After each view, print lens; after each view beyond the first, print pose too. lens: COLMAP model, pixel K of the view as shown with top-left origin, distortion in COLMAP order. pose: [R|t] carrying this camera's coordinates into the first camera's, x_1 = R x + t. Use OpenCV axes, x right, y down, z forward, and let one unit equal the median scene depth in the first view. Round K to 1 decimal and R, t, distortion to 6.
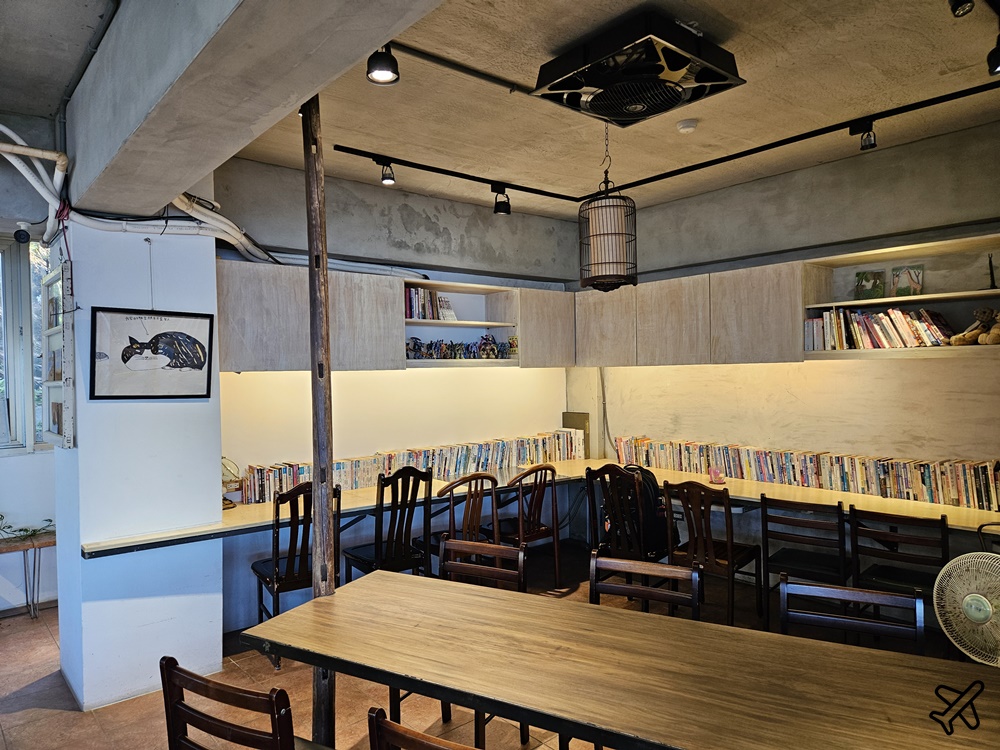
lens RADIAL K [[691.2, 0, 524.8], [0, 691.2, 375.3], [0, 0, 1]] dist [0.017742, -0.002071]
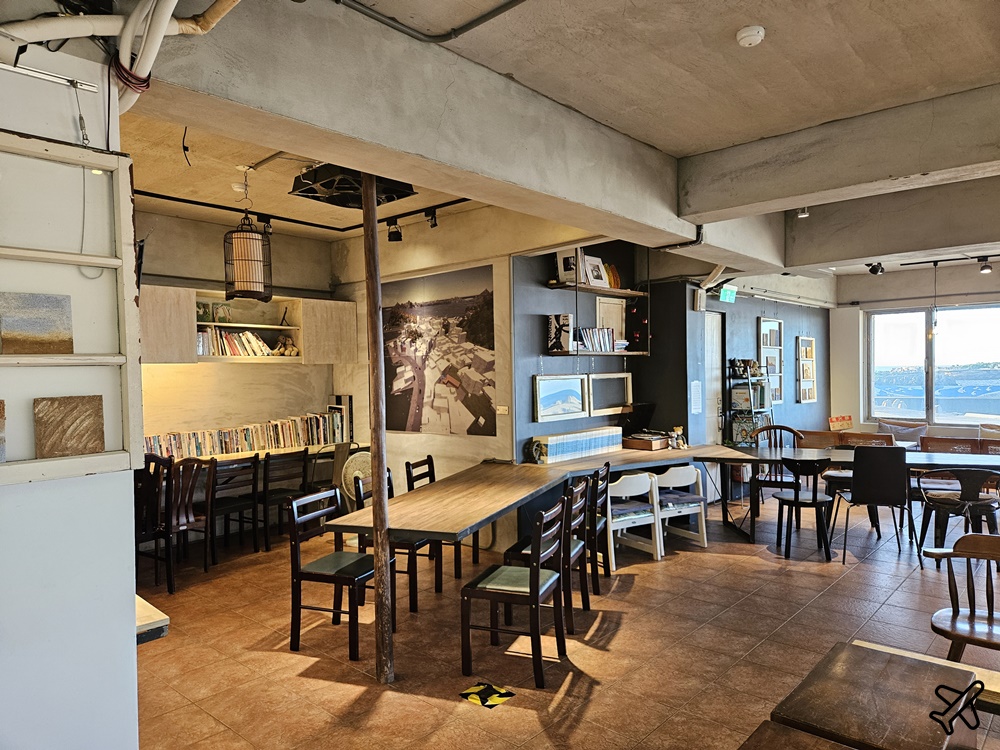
lens RADIAL K [[691.2, 0, 524.8], [0, 691.2, 375.3], [0, 0, 1]] dist [0.017742, -0.002071]
pose [[-0.206010, 0.016276, 0.978415, -1.108816], [0.028587, 0.999535, -0.010608, 0.038829], [-0.978132, 0.025785, -0.206379, 0.674775]]
